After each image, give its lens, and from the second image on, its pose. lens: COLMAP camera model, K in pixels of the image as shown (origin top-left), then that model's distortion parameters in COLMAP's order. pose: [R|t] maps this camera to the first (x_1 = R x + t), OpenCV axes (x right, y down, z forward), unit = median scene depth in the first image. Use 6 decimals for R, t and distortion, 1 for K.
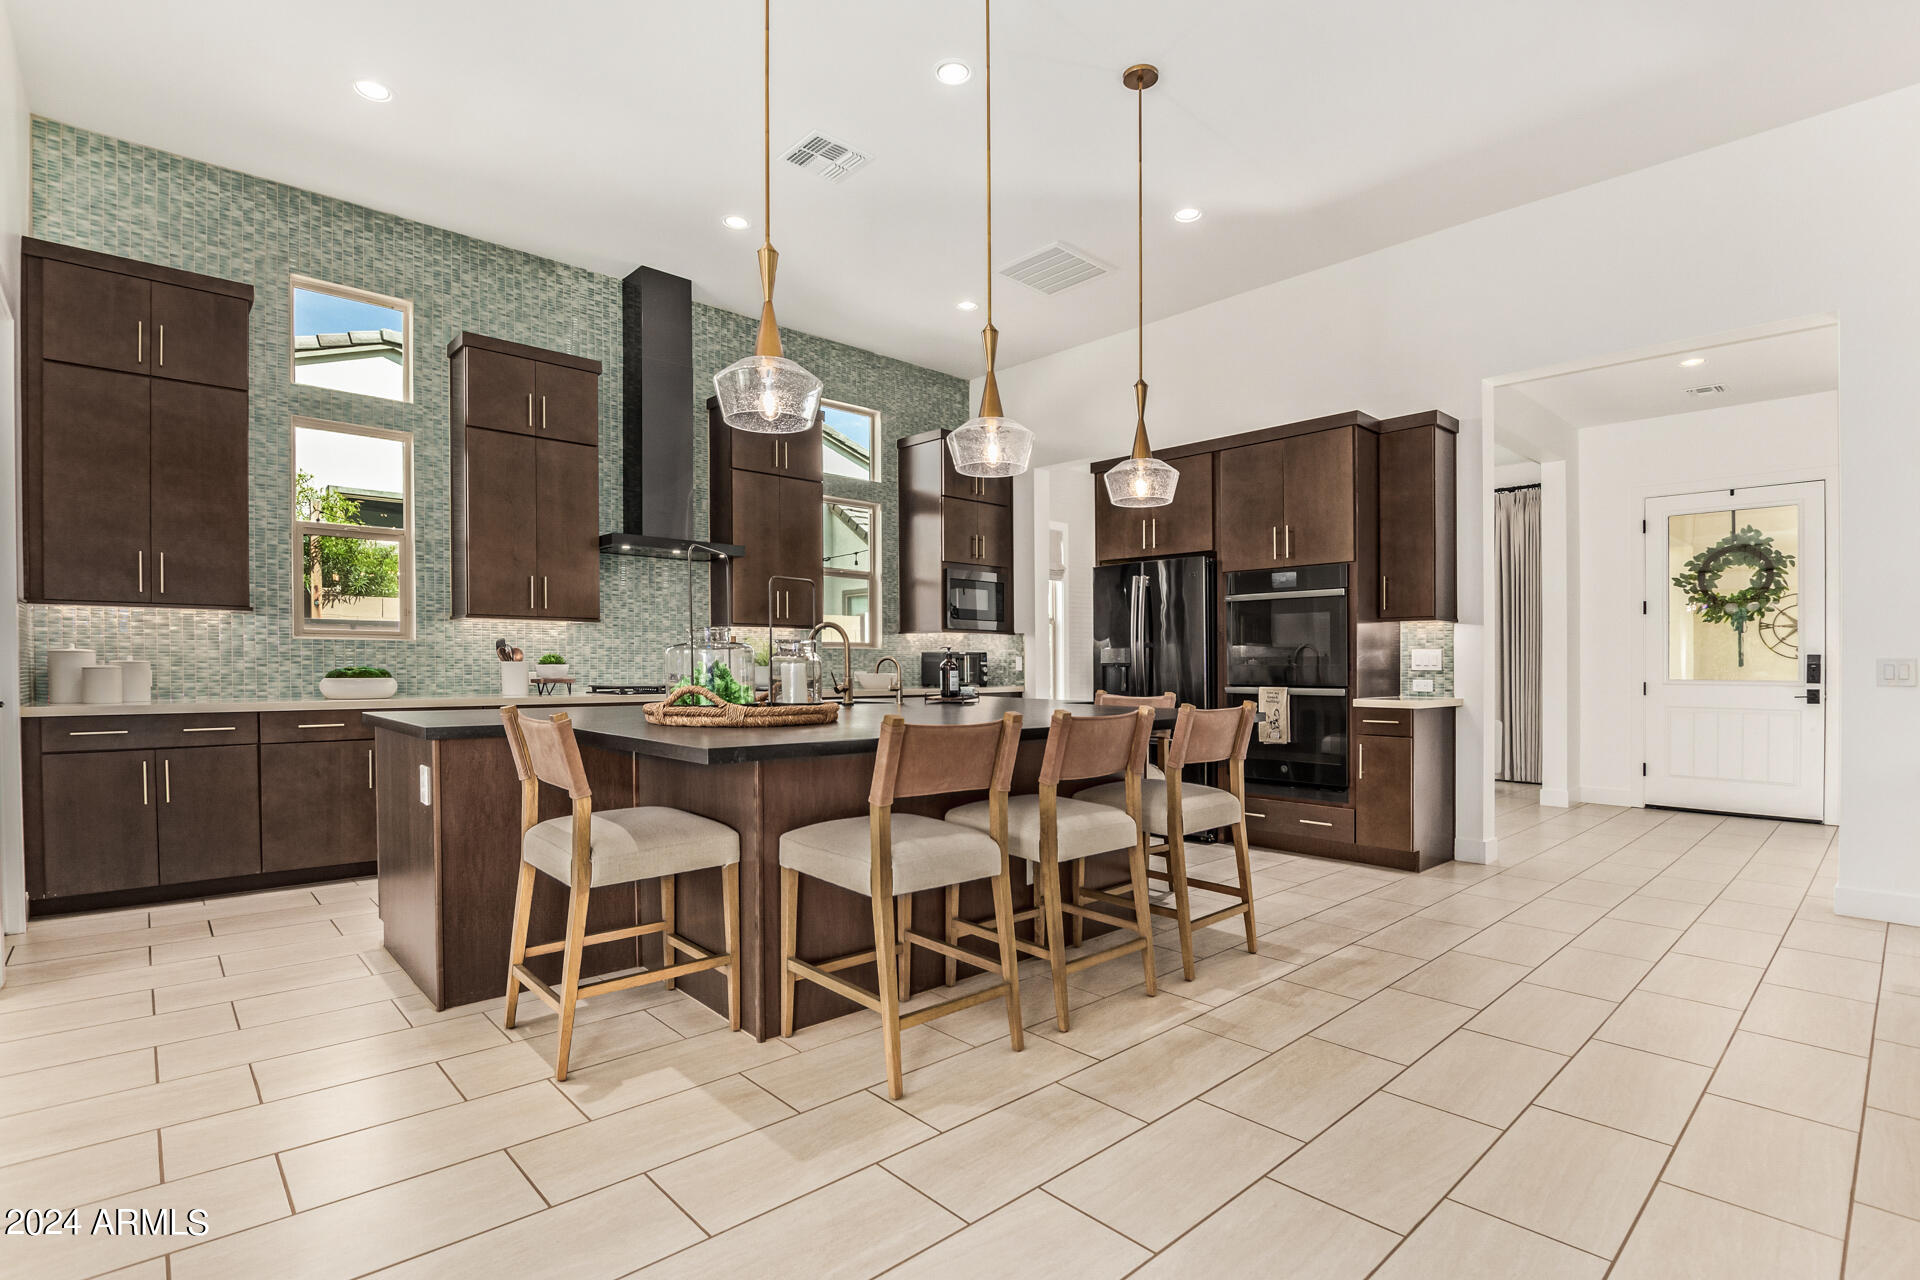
lens RADIAL K [[914.2, 0, 966.9], [0, 914.2, 658.5], [0, 0, 1]] dist [-0.013417, -0.003024]
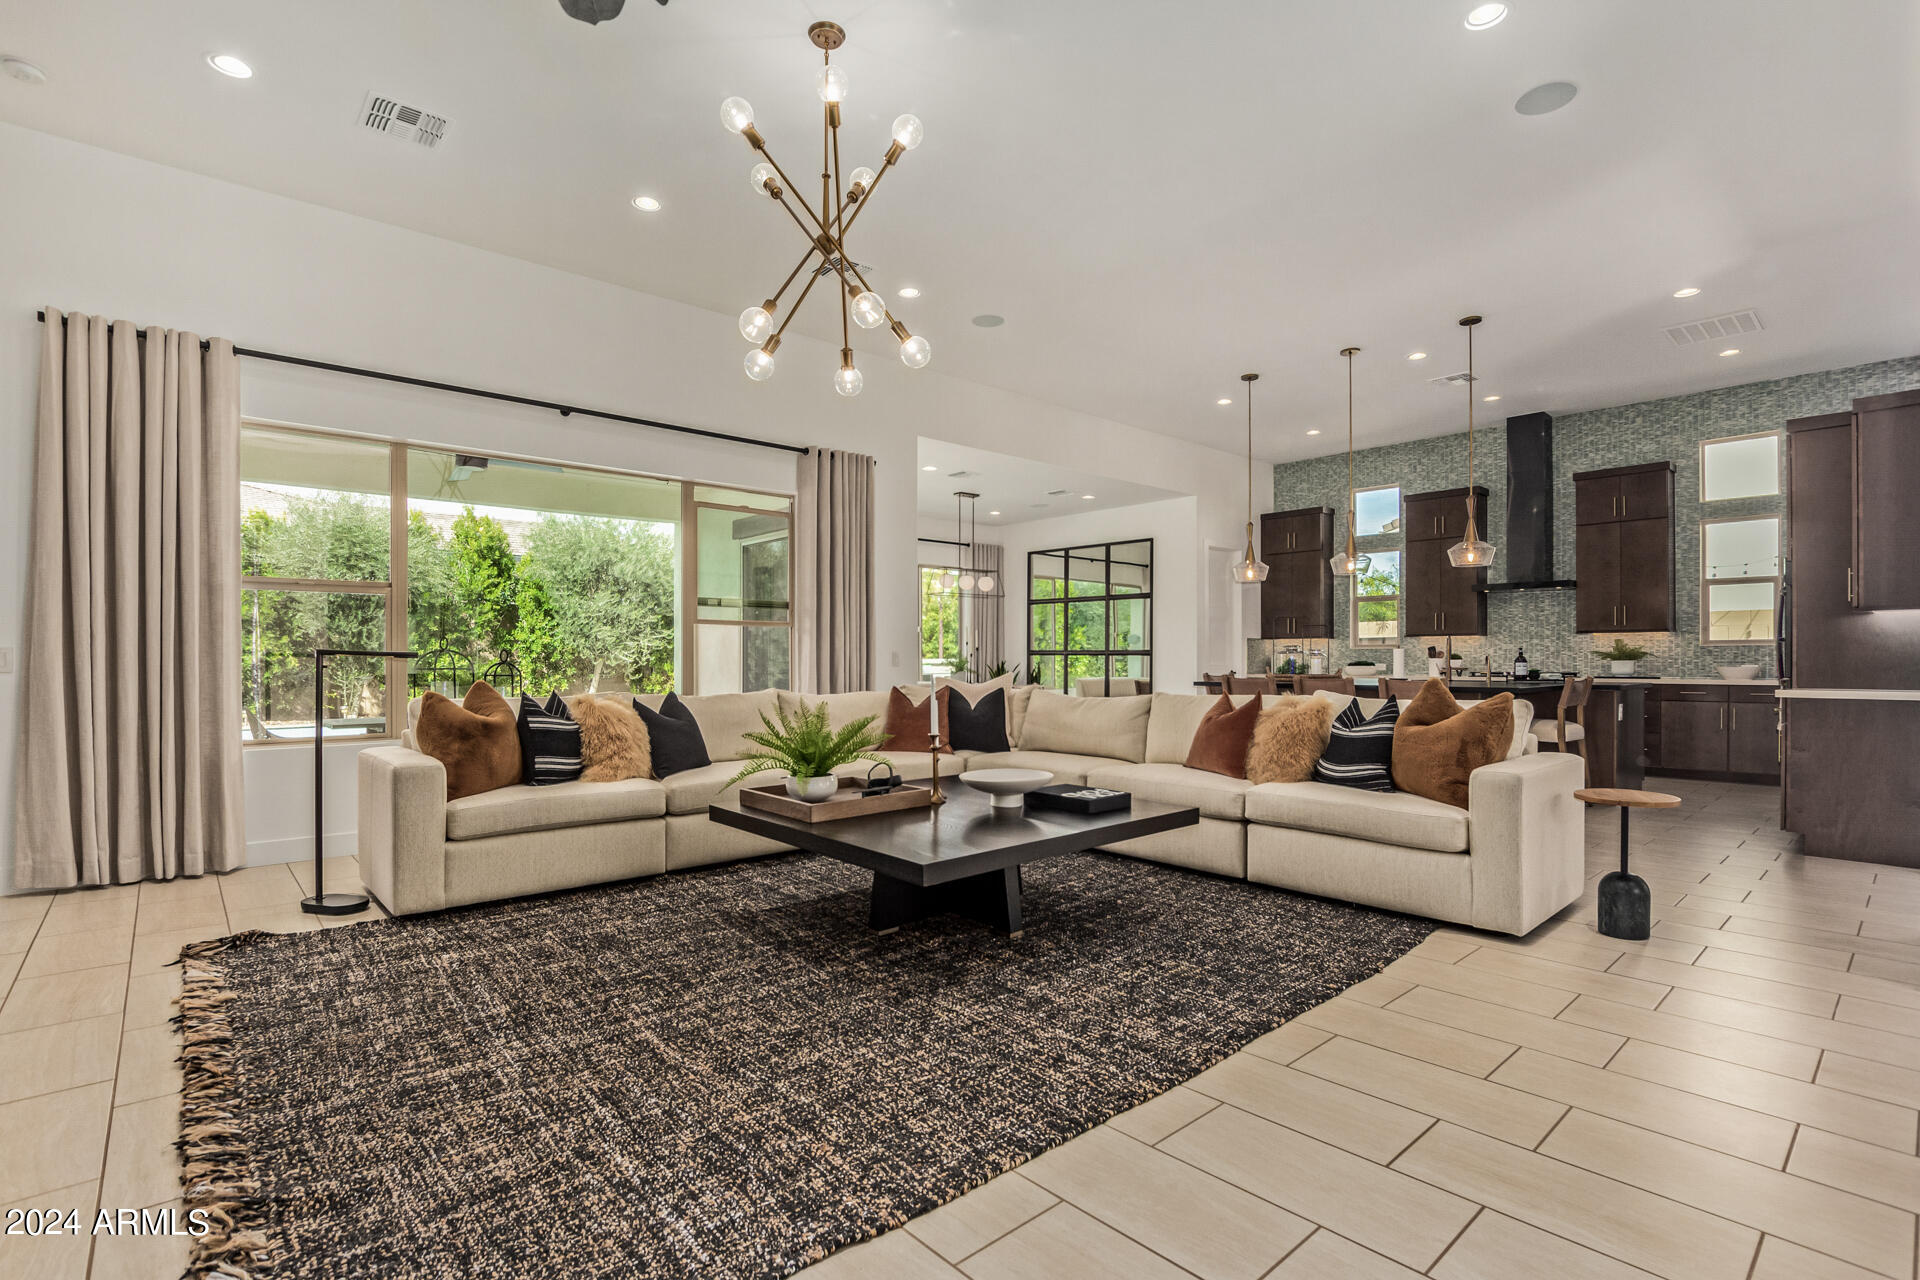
lens RADIAL K [[925.6, 0, 960.2], [0, 925.6, 647.1], [0, 0, 1]] dist [-0.021795, -0.000041]
pose [[-0.012514, -0.017438, -0.999770, 1.329332], [0.004116, 0.999839, -0.017491, 0.009289], [0.999913, -0.004334, -0.012440, 0.028315]]
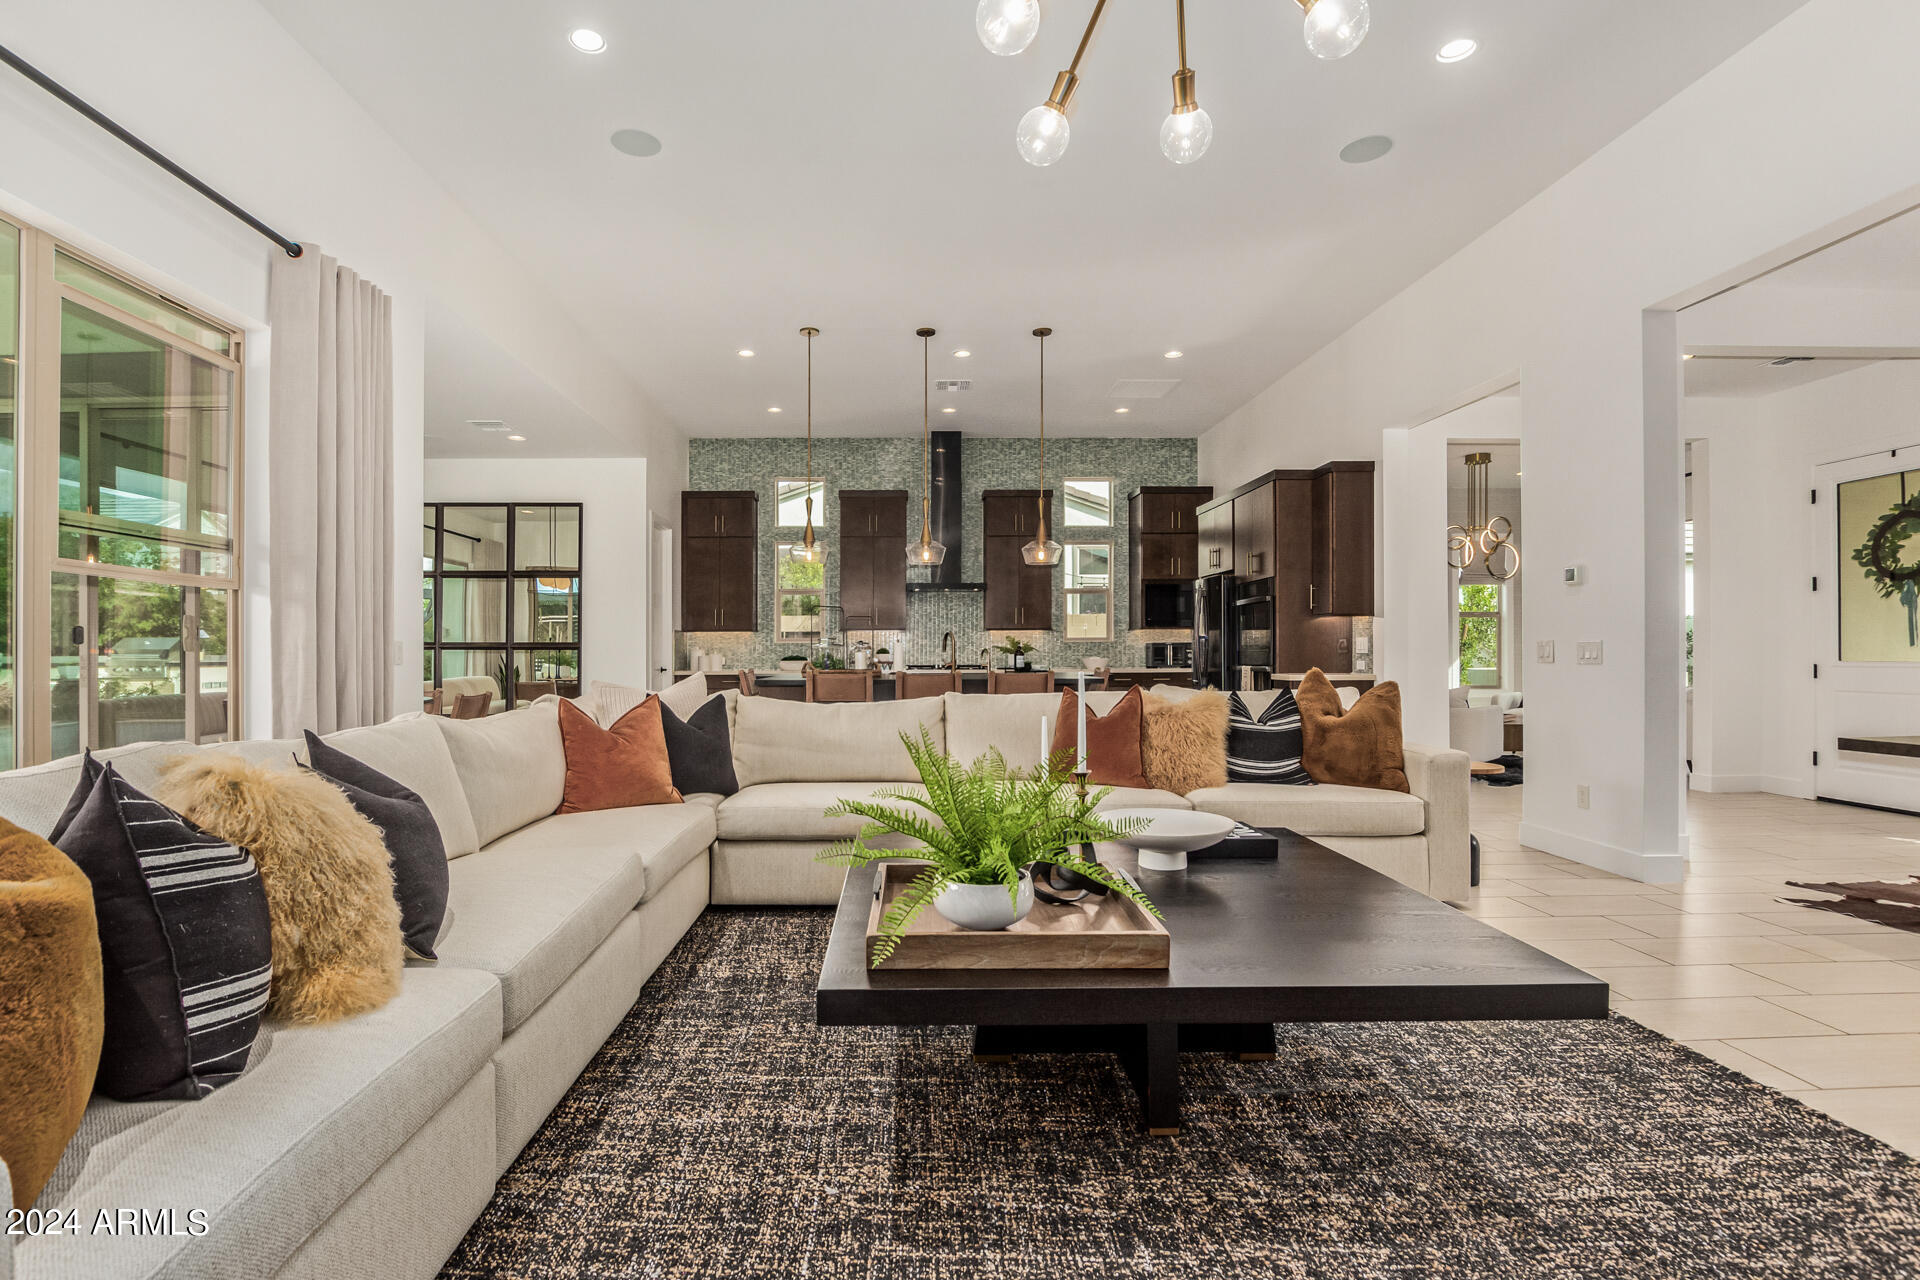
lens RADIAL K [[925.6, 0, 958.7], [0, 925.6, 649.6], [0, 0, 1]] dist [-0.021795, -0.000041]
pose [[0.759898, -0.010349, -0.649960, 0.875721], [0.010097, 0.999941, -0.004117, 0.006908], [0.649964, -0.003434, 0.759957, -0.353787]]
